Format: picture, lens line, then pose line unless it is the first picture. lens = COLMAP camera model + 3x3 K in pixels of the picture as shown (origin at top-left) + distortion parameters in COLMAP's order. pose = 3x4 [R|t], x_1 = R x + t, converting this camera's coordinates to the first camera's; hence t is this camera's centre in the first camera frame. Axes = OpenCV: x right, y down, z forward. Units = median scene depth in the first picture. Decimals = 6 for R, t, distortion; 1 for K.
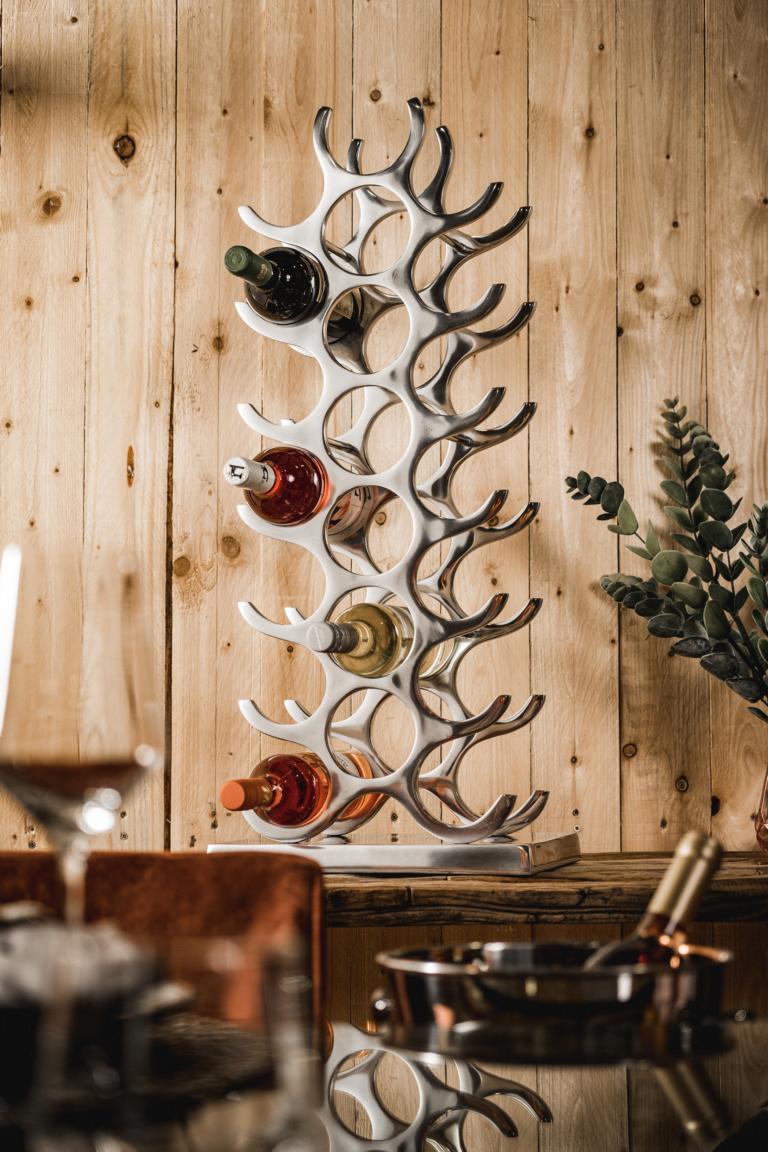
lens RADIAL K [[2094.5, 0, 384.0], [0, 2094.5, 576.0], [0, 0, 1]] dist [-0.012339, 0.161914]
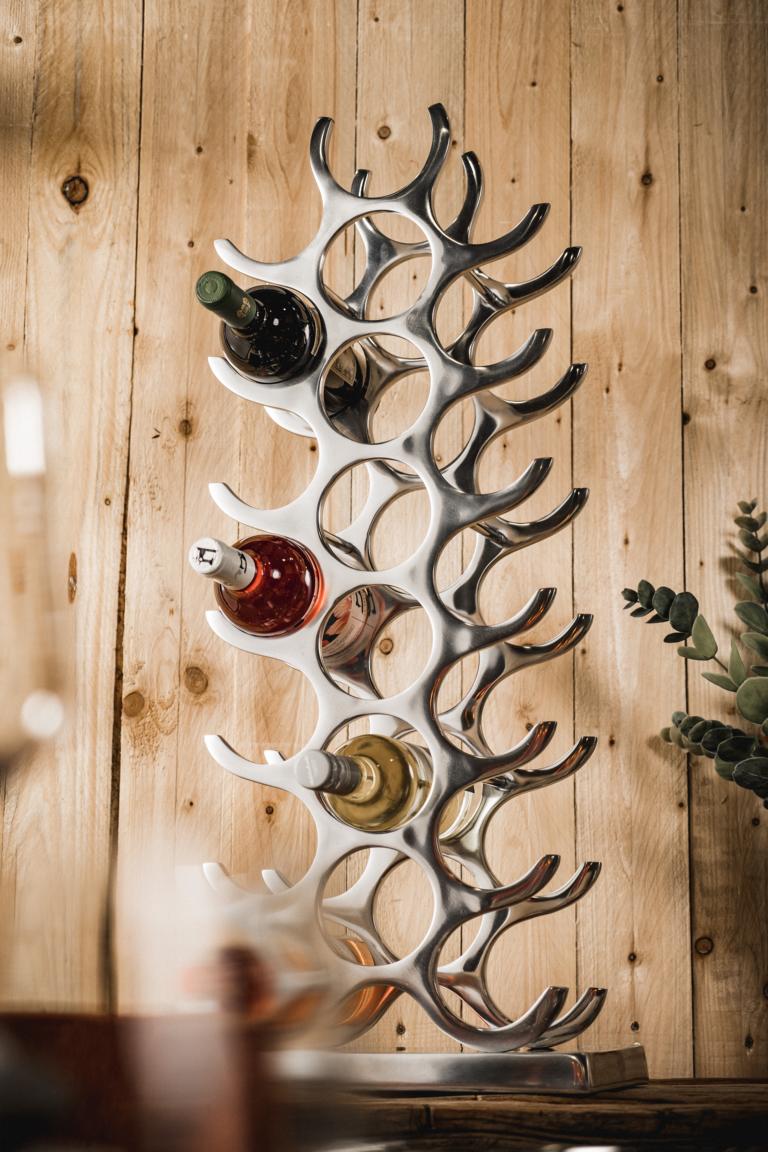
lens RADIAL K [[2225.6, 0, 352.3], [0, 2225.6, 576.5], [0, 0, 1]] dist [0.014871, 0.057667]
pose [[0.999938, 0.010513, -0.003735, -0.011515], [-0.010892, 0.992391, -0.122642, 0.049736], [0.002417, 0.122675, 0.992444, 0.160834]]
